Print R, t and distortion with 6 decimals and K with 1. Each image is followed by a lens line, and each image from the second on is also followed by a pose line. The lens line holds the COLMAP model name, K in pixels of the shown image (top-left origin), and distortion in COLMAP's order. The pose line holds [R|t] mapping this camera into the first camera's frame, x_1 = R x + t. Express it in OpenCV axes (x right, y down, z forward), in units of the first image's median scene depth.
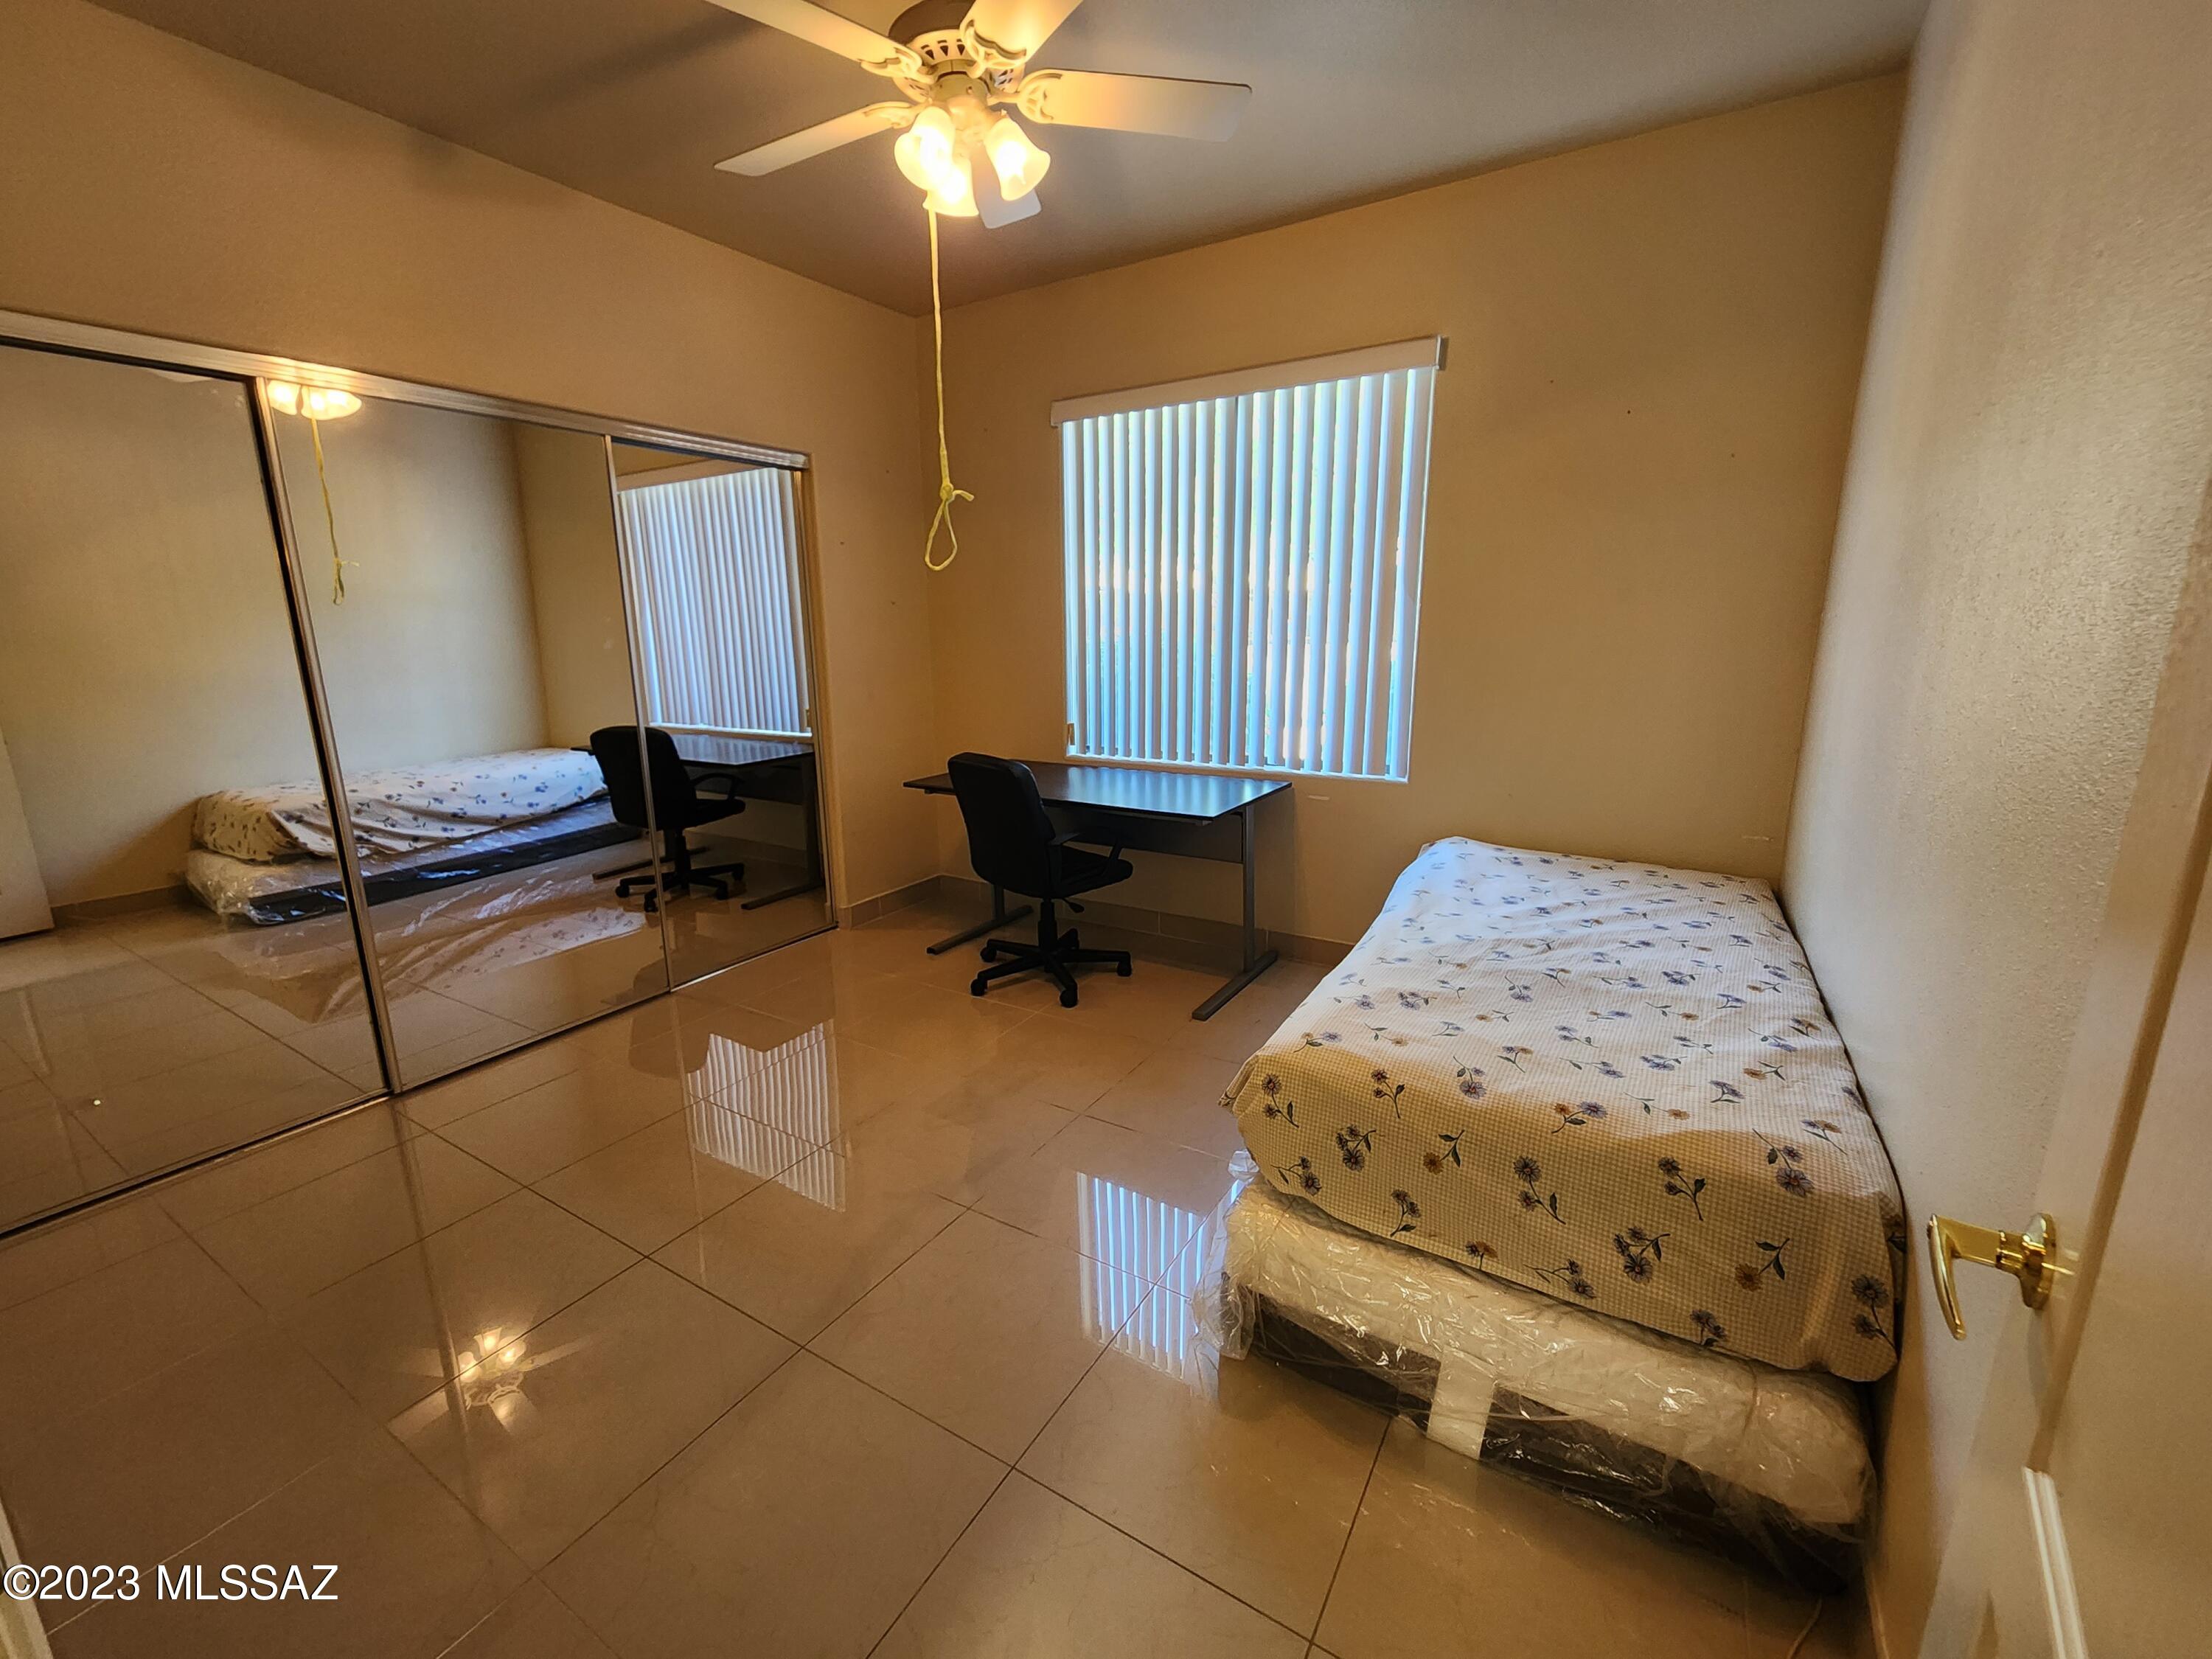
lens RADIAL K [[908.8, 0, 1106.0], [0, 908.8, 829.5], [0, 0, 1]] dist [-0.007264, -0.000428]
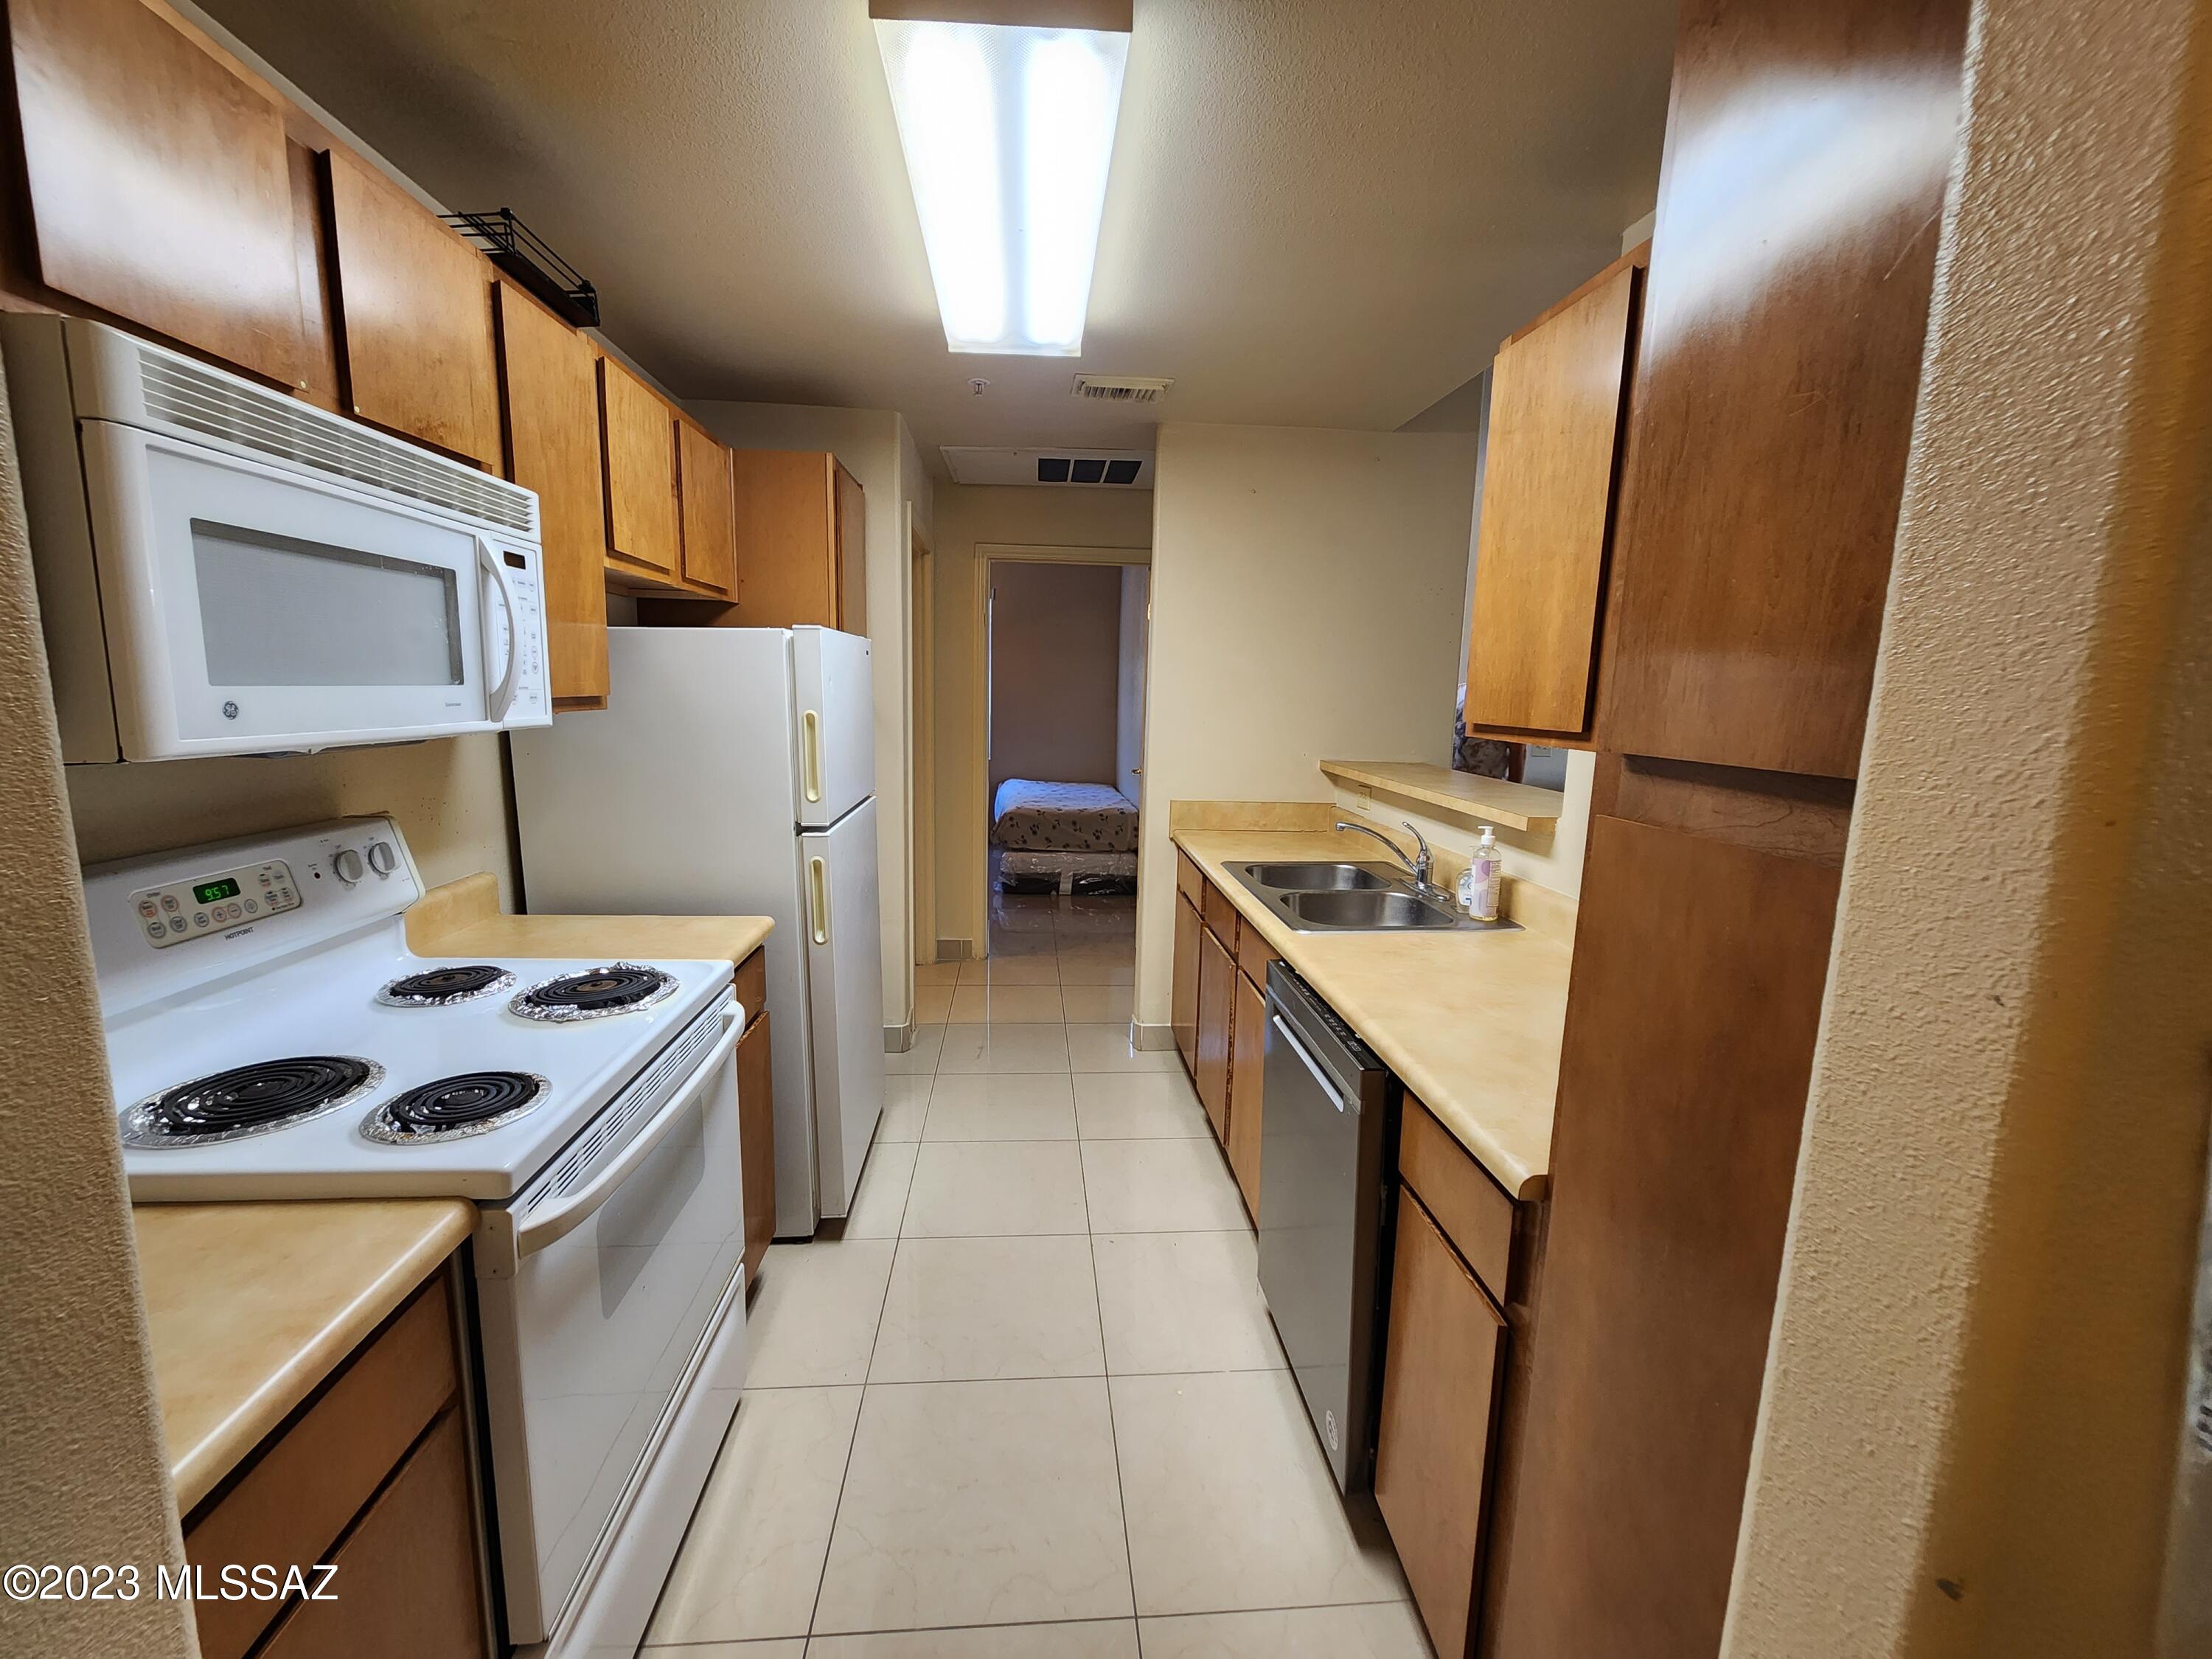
lens RADIAL K [[908.8, 0, 1106.0], [0, 908.8, 829.5], [0, 0, 1]] dist [-0.007264, -0.000428]
pose [[0.803809, -0.061755, 0.591673, -1.956906], [0.098077, 0.994744, -0.029416, 0.533630], [-0.586747, 0.081674, 0.805641, -2.554461]]
